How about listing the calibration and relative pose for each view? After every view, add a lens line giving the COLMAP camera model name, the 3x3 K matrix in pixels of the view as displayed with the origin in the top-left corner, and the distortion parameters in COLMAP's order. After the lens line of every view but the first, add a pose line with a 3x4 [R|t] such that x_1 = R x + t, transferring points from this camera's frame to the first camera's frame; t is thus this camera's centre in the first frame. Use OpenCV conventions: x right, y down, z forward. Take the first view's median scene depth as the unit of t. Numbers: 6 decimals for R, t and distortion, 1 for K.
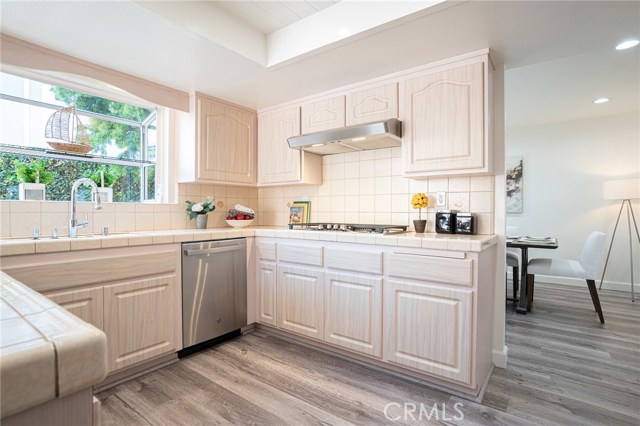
lens RADIAL K [[316.6, 0, 316.4], [0, 316.6, 210.2], [0, 0, 1]] dist [-0.001783, -0.000198]
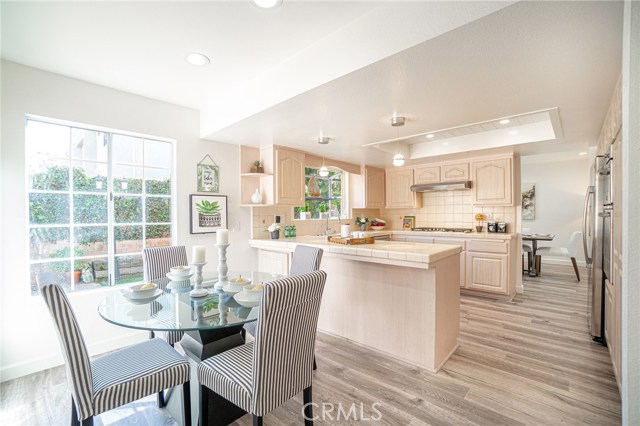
lens RADIAL K [[286.5, 0, 318.2], [0, 286.5, 214.8], [0, 0, 1]] dist [-0.001525, 0.000146]
pose [[0.995908, -0.010774, -0.089729, -0.497832], [0.011208, 0.999928, 0.004325, -0.057002], [0.089676, -0.005313, 0.995957, -0.873022]]
